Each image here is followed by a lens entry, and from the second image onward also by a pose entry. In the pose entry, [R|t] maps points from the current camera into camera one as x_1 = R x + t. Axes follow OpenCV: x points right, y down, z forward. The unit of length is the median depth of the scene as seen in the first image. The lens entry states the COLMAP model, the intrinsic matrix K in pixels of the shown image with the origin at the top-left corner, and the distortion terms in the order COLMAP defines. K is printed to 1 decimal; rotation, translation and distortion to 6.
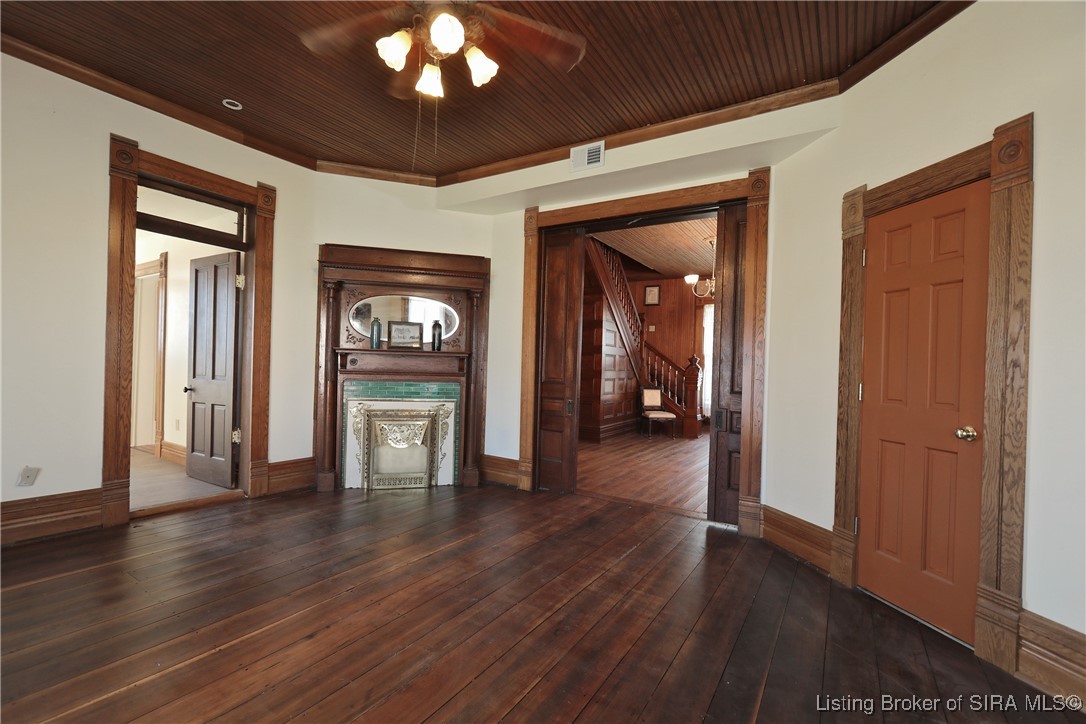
lens RADIAL K [[483.0, 0, 537.9], [0, 483.0, 368.4], [0, 0, 1]] dist [-0.002146, 0.000520]
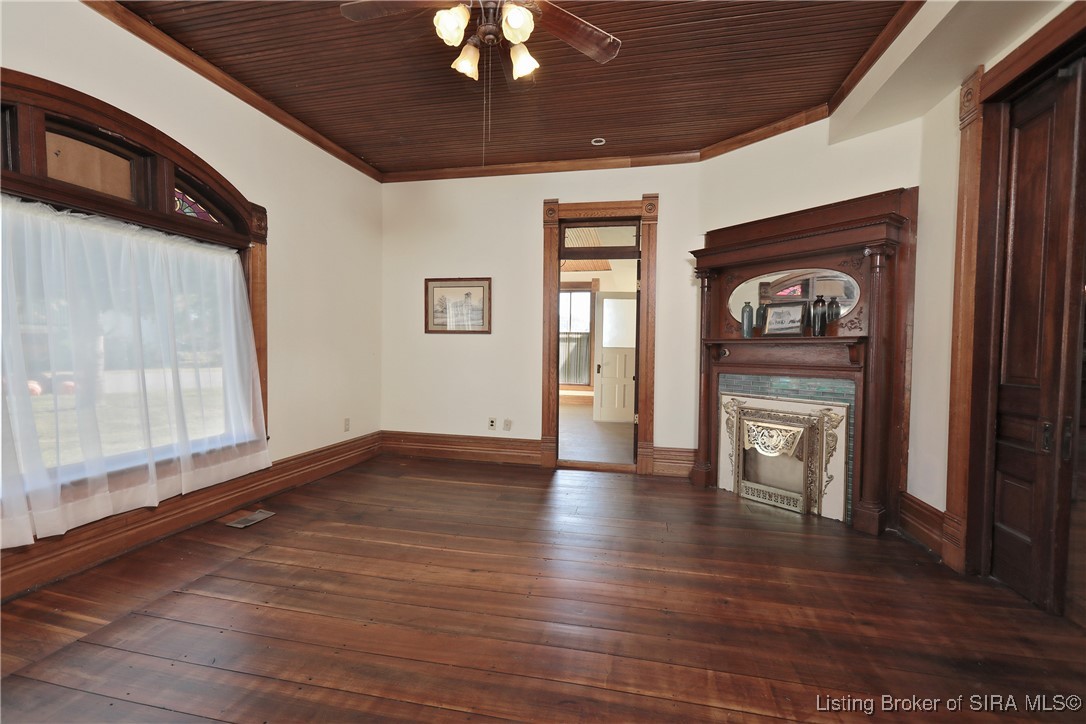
lens RADIAL K [[483.0, 0, 537.9], [0, 483.0, 368.4], [0, 0, 1]] dist [-0.002146, 0.000520]
pose [[0.346006, 0.010085, -0.938178, 0.349847], [-0.007020, 0.999942, 0.008159, 0.010275], [0.938206, 0.003763, 0.346057, 0.336654]]
